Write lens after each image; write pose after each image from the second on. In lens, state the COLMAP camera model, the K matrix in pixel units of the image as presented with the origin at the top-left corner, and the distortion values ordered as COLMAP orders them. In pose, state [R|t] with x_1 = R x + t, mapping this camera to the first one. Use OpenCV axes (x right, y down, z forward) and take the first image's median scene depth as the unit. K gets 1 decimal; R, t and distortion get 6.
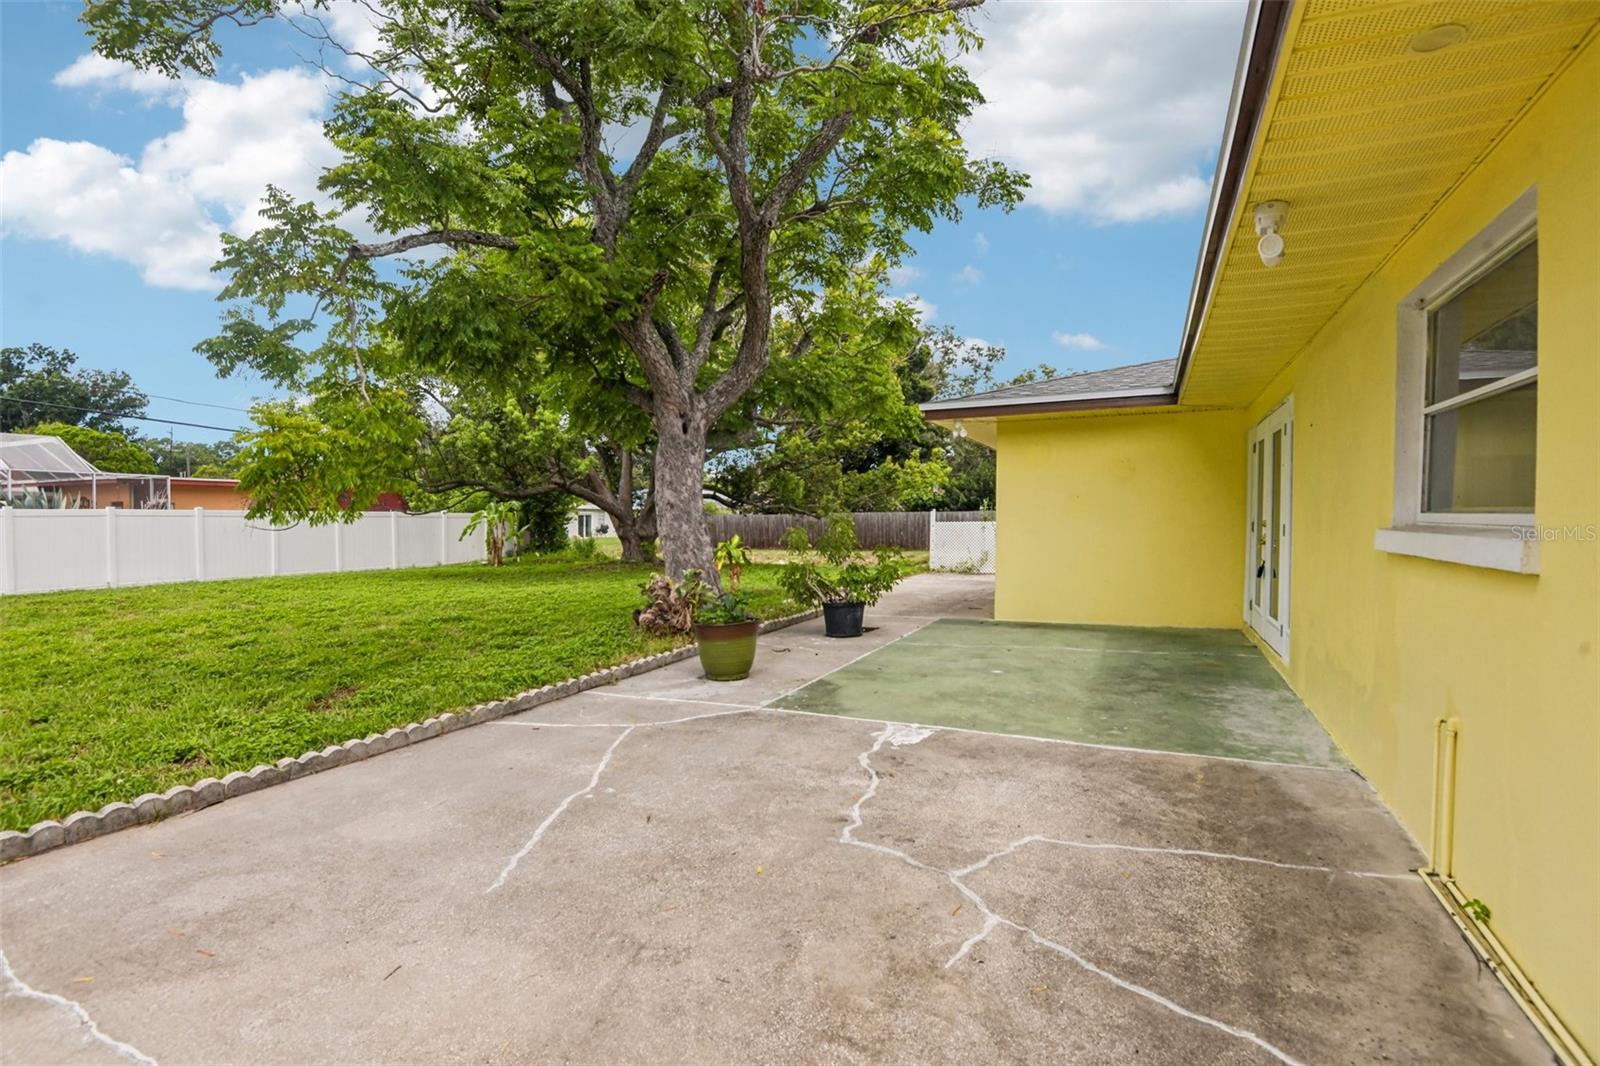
lens RADIAL K [[753.7, 0, 792.3], [0, 753.7, 525.2], [0, 0, 1]] dist [0.010183, -0.027634]
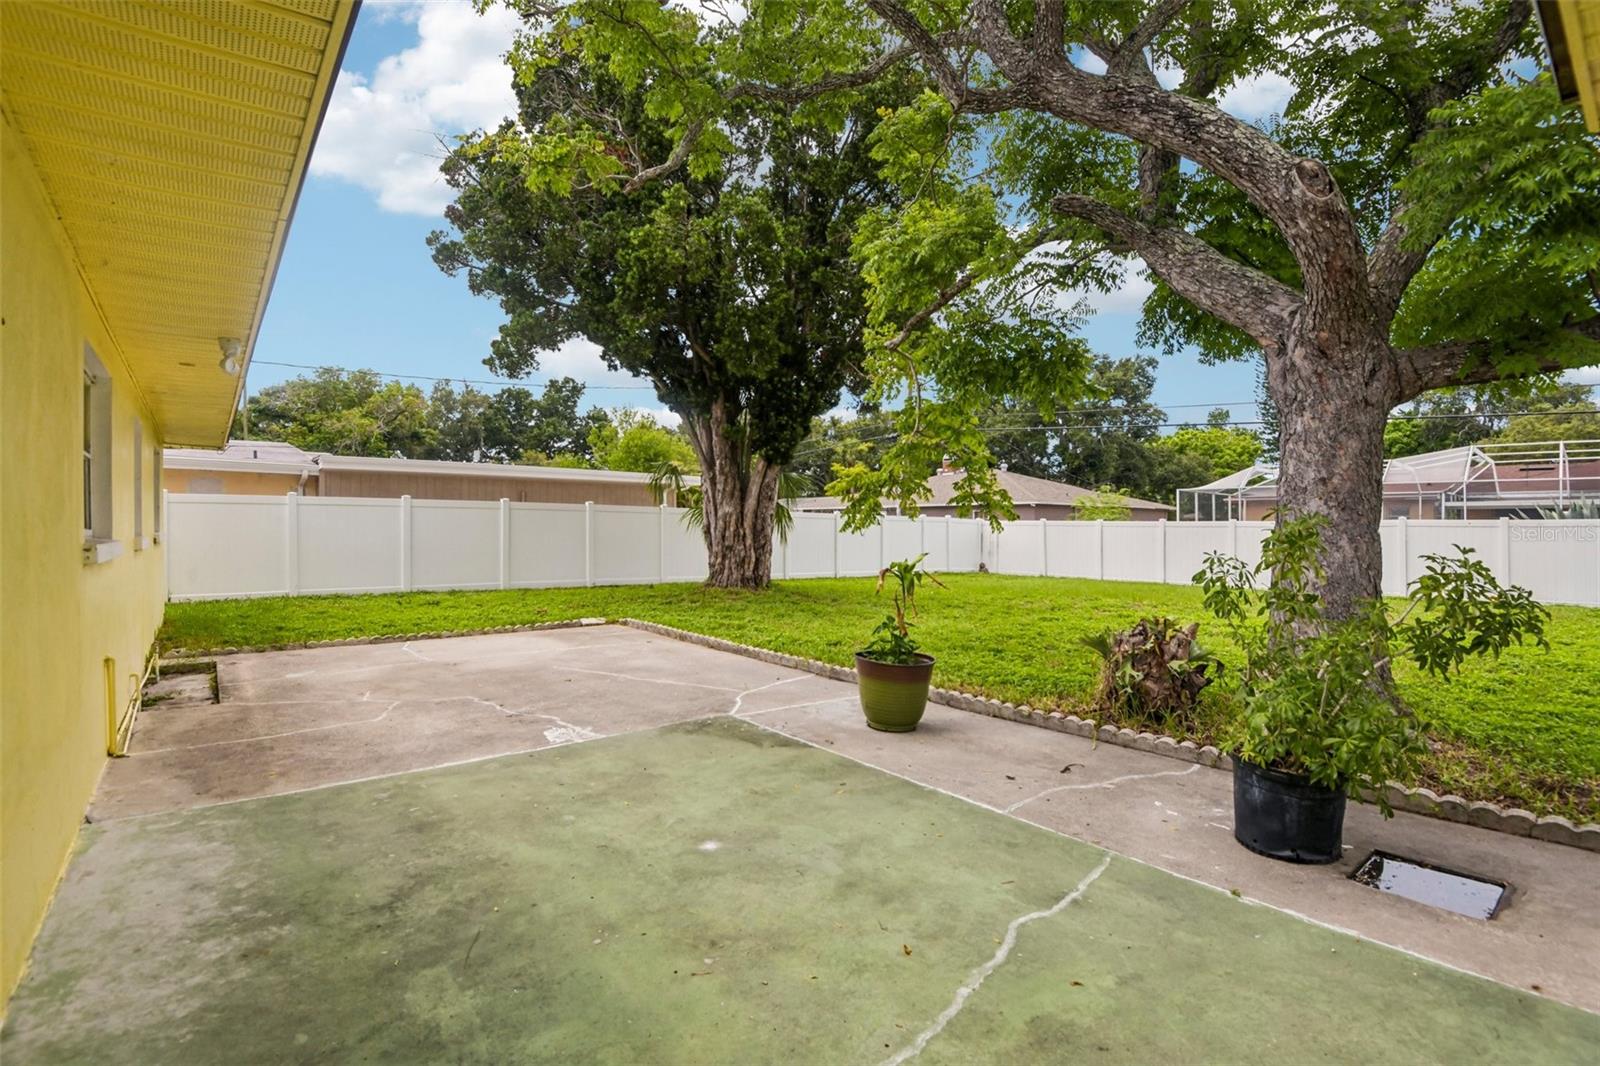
lens RADIAL K [[753.7, 0, 792.3], [0, 753.7, 525.2], [0, 0, 1]] dist [0.010183, -0.027634]
pose [[-0.452398, 0.000569, -0.891816, 1.002227], [-0.005660, 0.999978, 0.003509, -0.024477], [0.891798, 0.006635, -0.452385, 1.850151]]
